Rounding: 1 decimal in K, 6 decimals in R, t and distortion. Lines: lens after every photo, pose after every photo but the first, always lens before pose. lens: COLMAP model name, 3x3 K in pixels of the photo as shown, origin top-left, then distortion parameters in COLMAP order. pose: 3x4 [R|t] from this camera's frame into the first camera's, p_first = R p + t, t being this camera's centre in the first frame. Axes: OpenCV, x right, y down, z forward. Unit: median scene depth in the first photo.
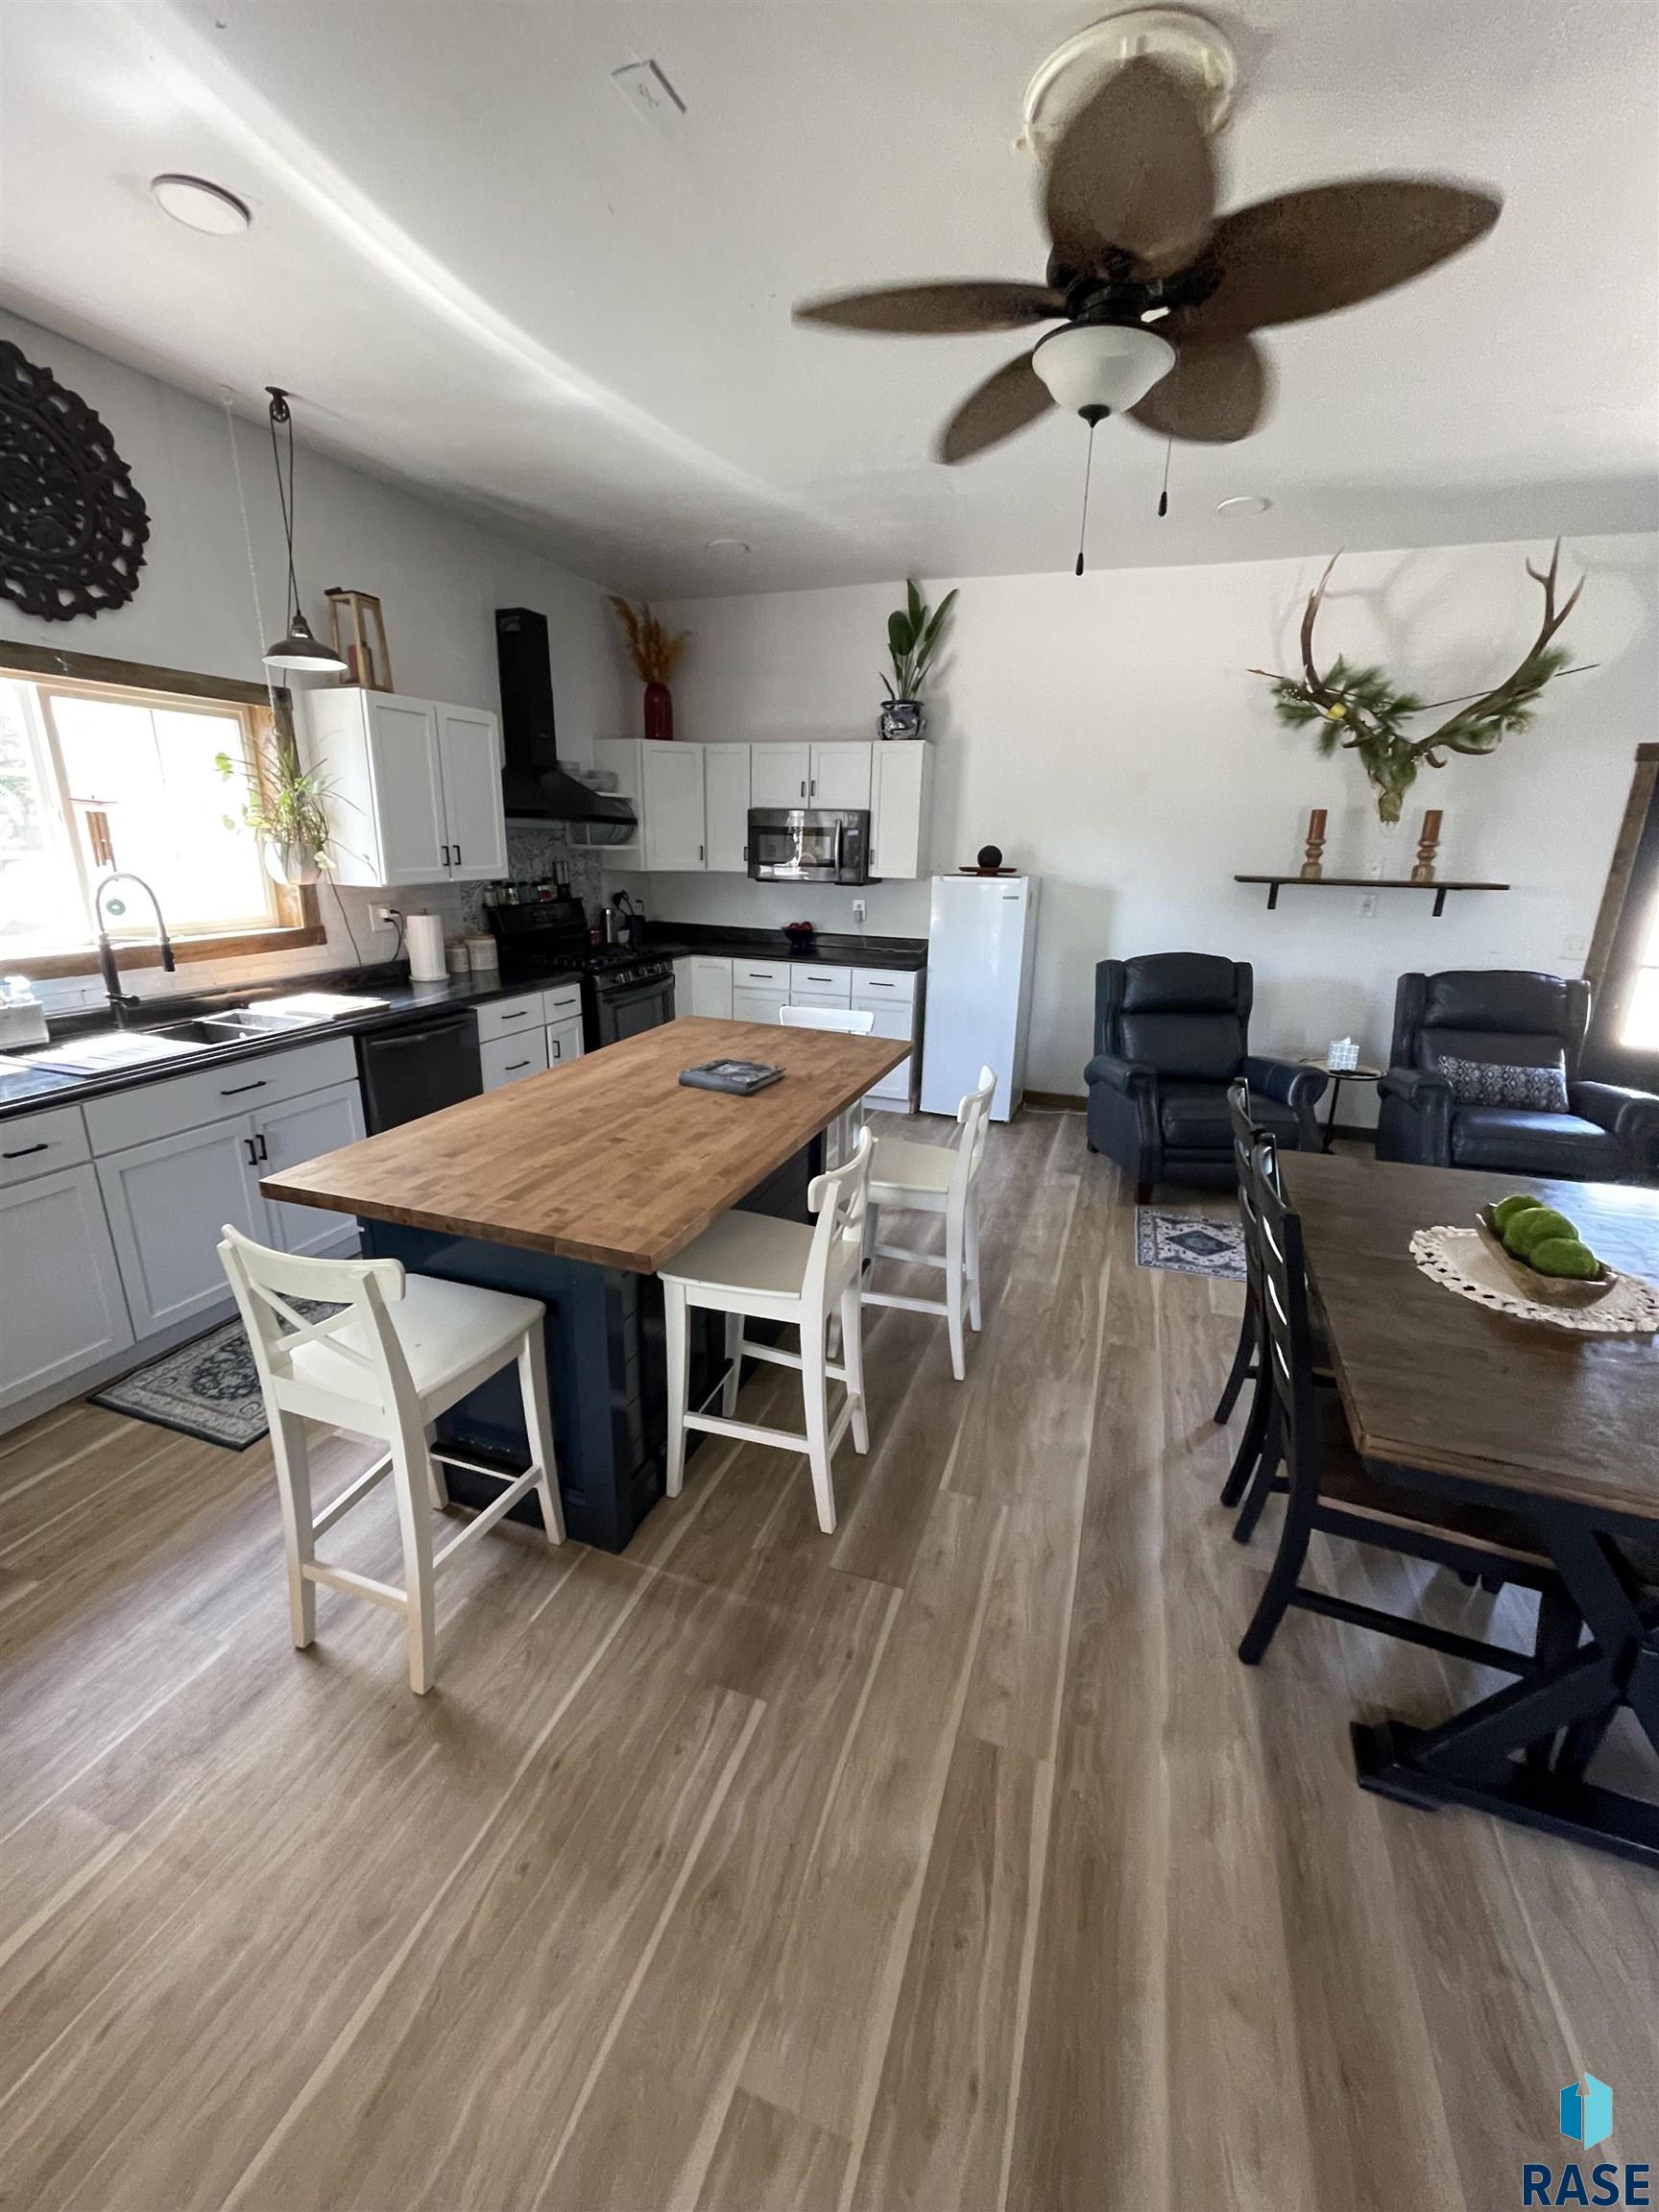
lens RADIAL K [[890.0, 0, 823.4], [0, 890.0, 1090.7], [0, 0, 1]] dist [-0.000851, 0.000196]
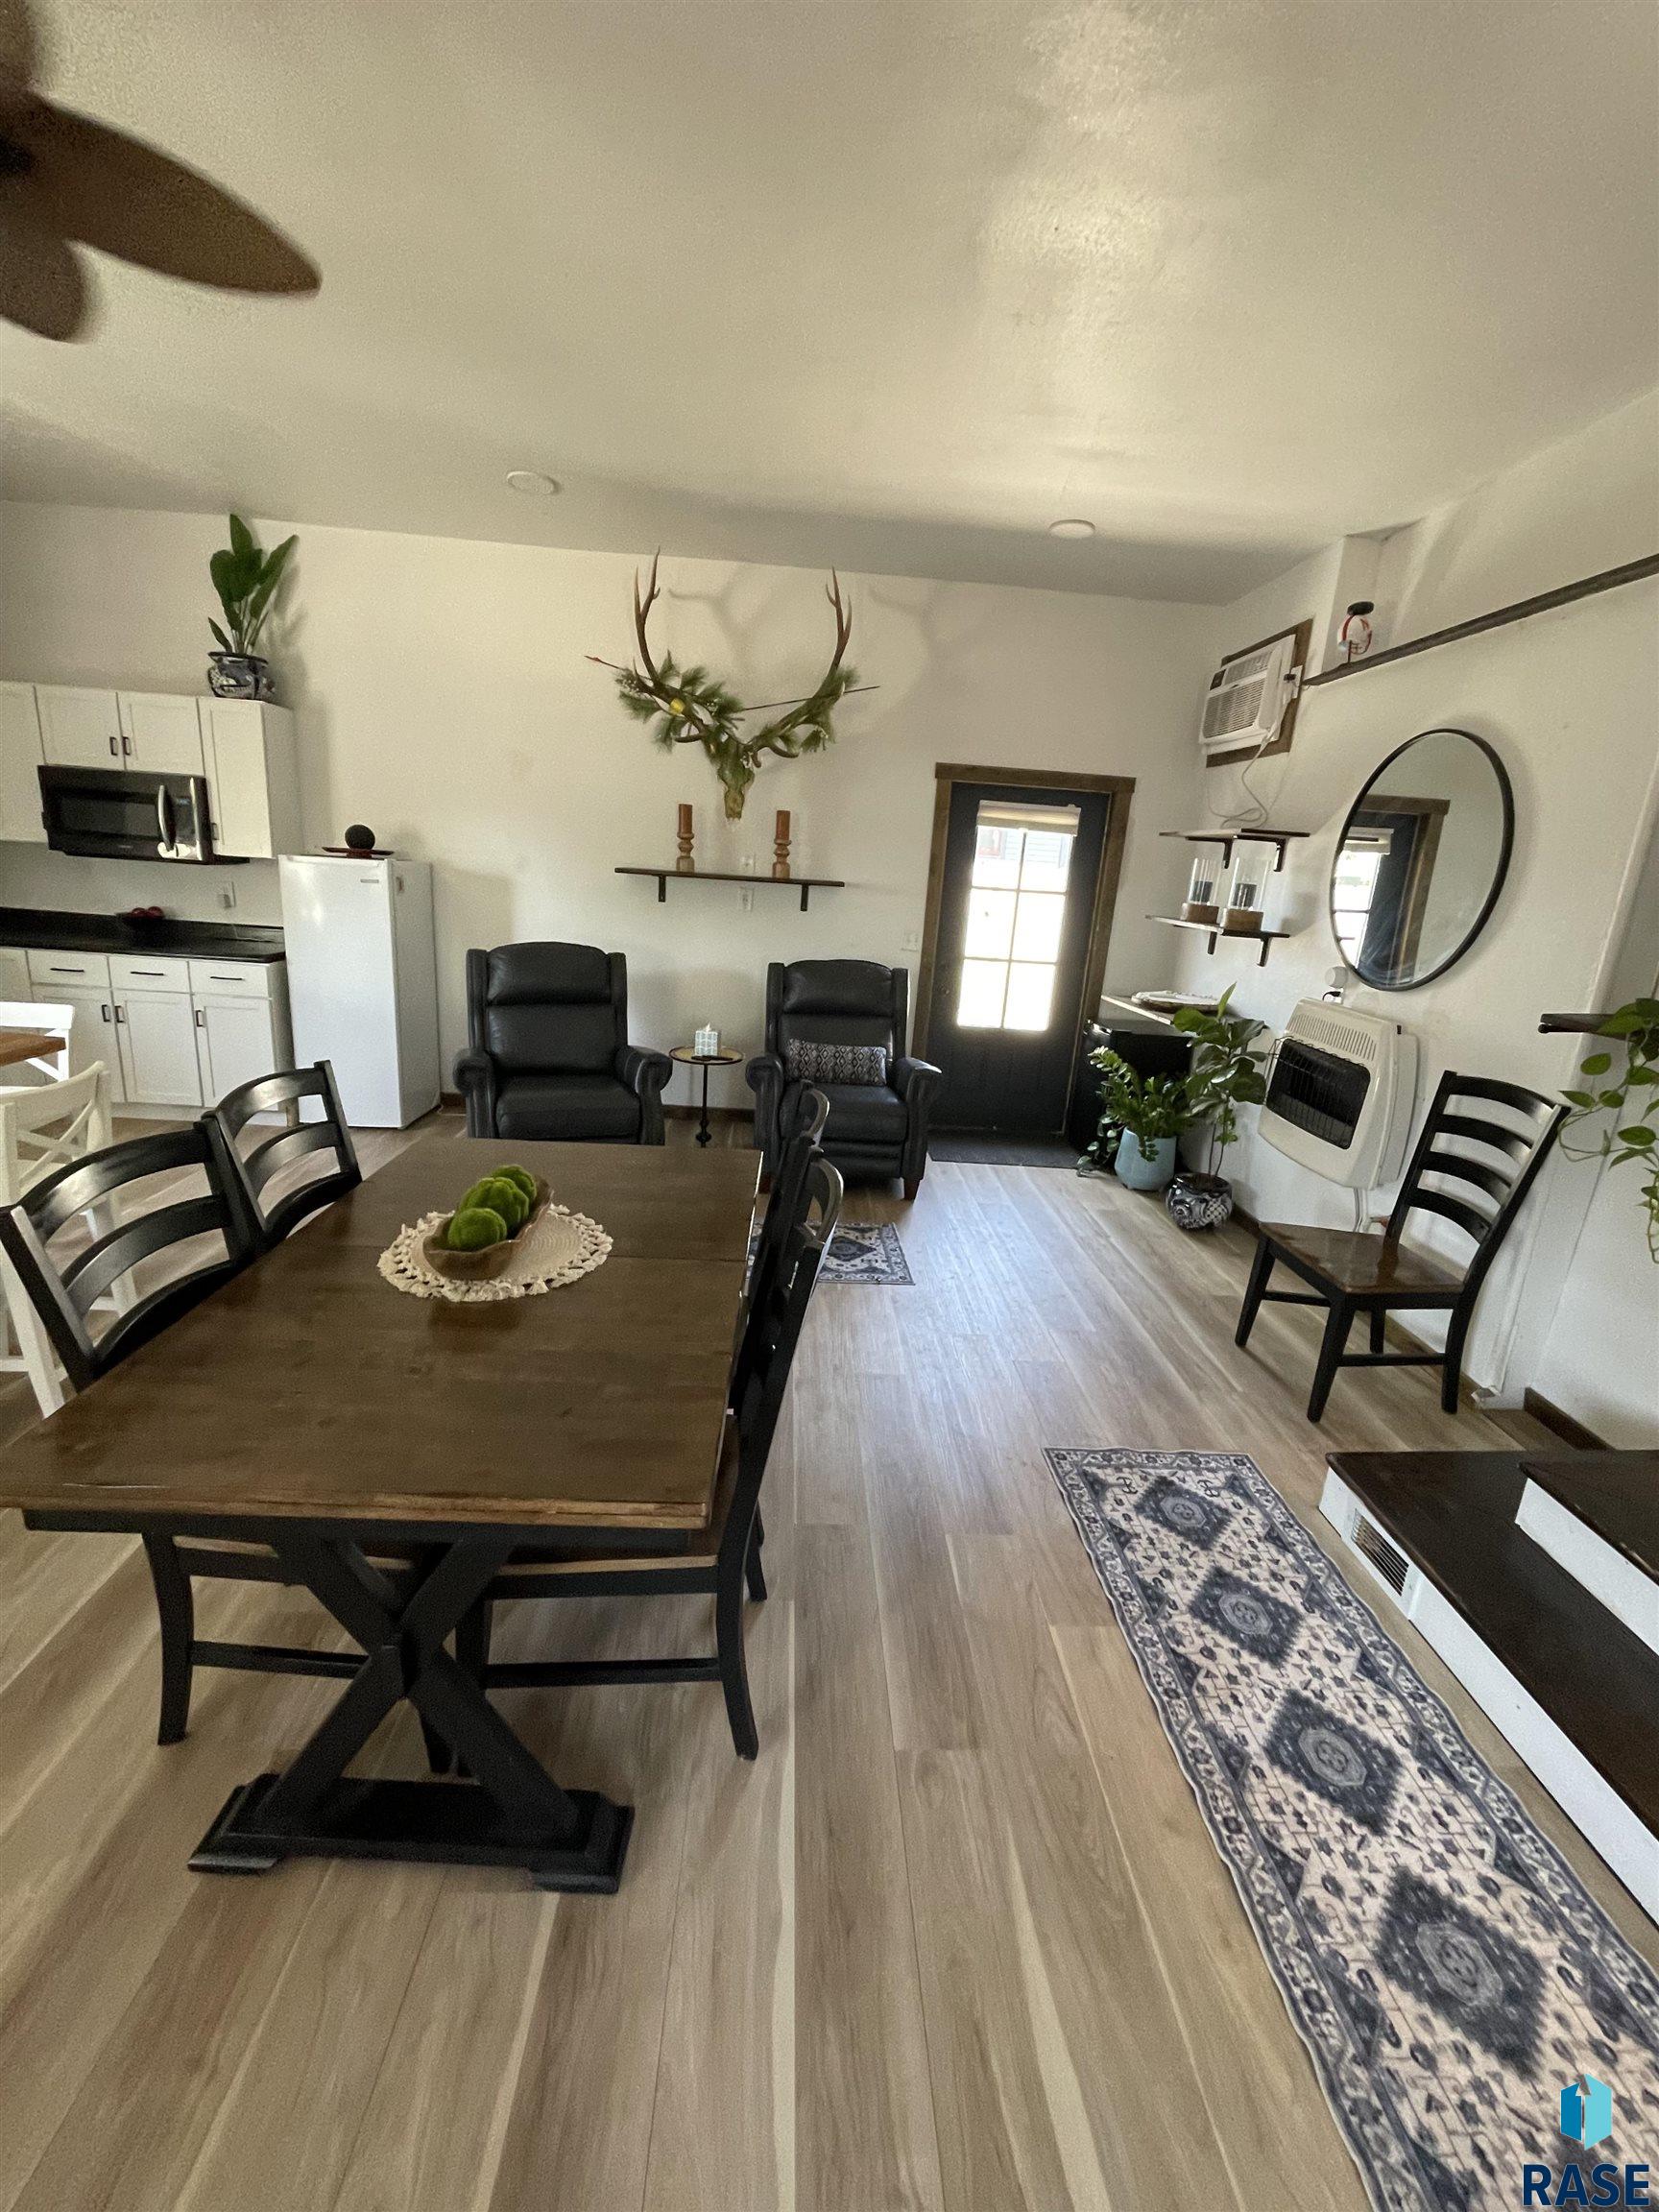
lens RADIAL K [[890.0, 0, 823.4], [0, 890.0, 1090.7], [0, 0, 1]] dist [-0.000851, 0.000196]
pose [[0.931554, -0.052009, 0.359863, 0.321560], [0.055899, 0.998436, -0.000406, 0.023947], [-0.359279, 0.020494, 0.933005, -0.009400]]
